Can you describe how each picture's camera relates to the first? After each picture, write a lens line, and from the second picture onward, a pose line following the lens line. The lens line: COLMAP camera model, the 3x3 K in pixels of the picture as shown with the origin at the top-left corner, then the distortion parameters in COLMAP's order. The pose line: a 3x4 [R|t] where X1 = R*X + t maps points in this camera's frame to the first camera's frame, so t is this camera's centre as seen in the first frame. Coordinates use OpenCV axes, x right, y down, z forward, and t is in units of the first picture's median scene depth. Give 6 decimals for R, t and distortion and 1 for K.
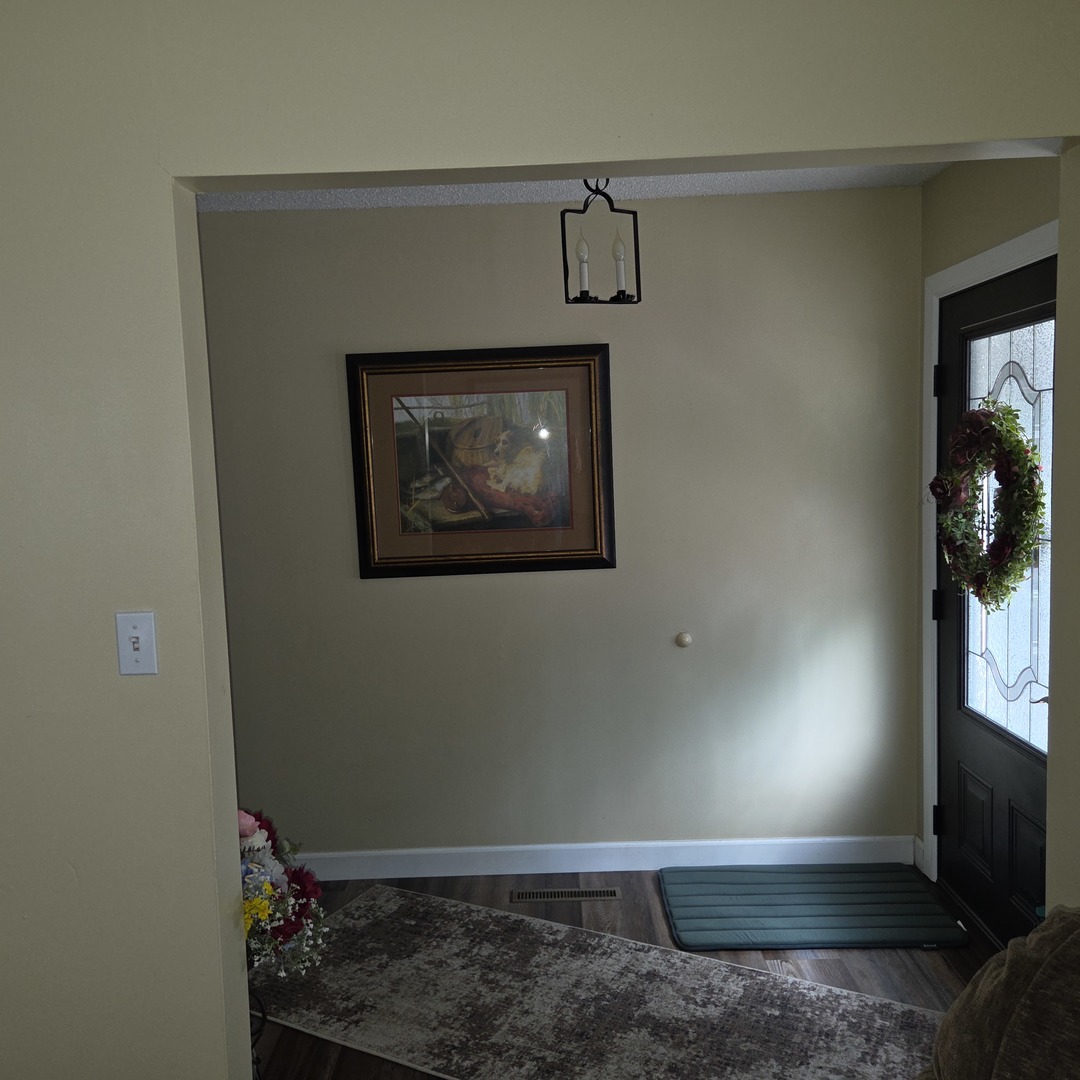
lens RADIAL K [[951.6, 0, 532.5], [0, 951.6, 535.3], [0, 0, 1]] dist [0.056573, -0.059511]
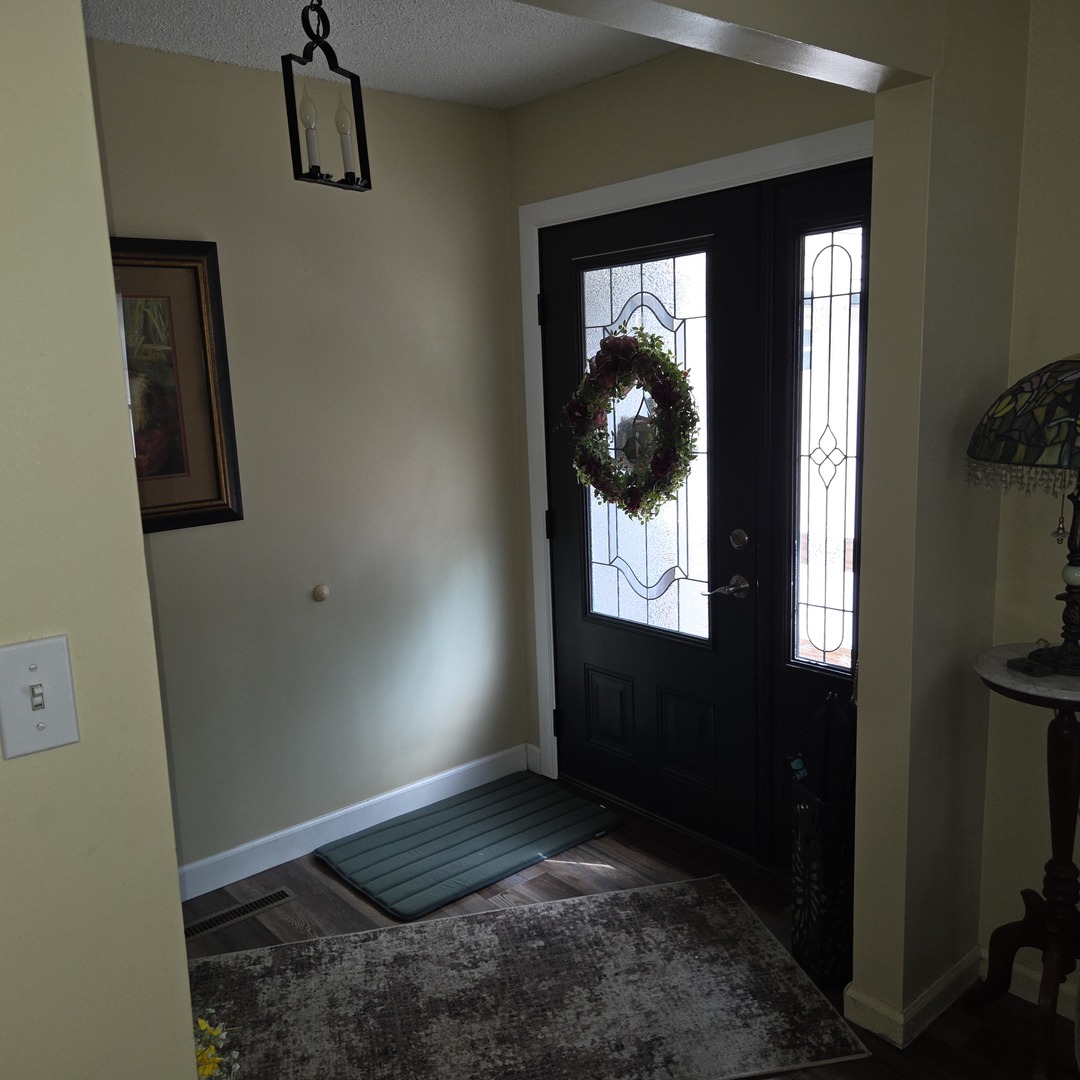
lens RADIAL K [[954.3, 0, 540.0], [0, 954.3, 540.0], [0, 0, 1]] dist [0.070543, -0.104823]
pose [[0.760806, -0.108305, 0.639879, -0.315540], [0.069993, 0.993919, 0.085009, -0.001129], [-0.645194, -0.019888, 0.763760, 0.234657]]
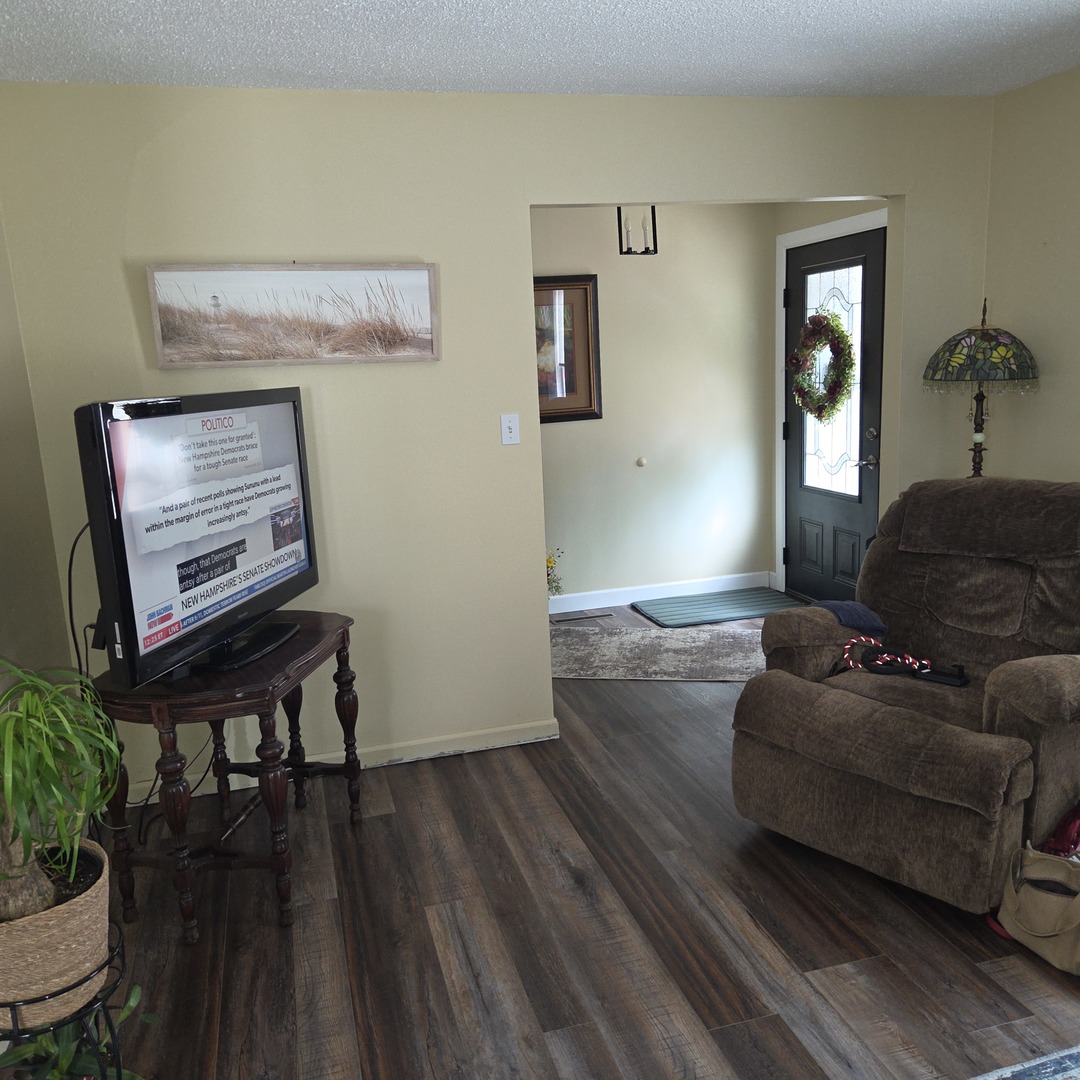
lens RADIAL K [[910.9, 0, 538.7], [0, 910.9, 527.3], [0, 0, 1]] dist [0.063551, -0.002657]
pose [[0.964188, -0.065388, 0.257032, -0.522260], [0.042644, 0.994744, 0.093093, 0.085875], [-0.261768, -0.078798, 0.961909, -0.571804]]
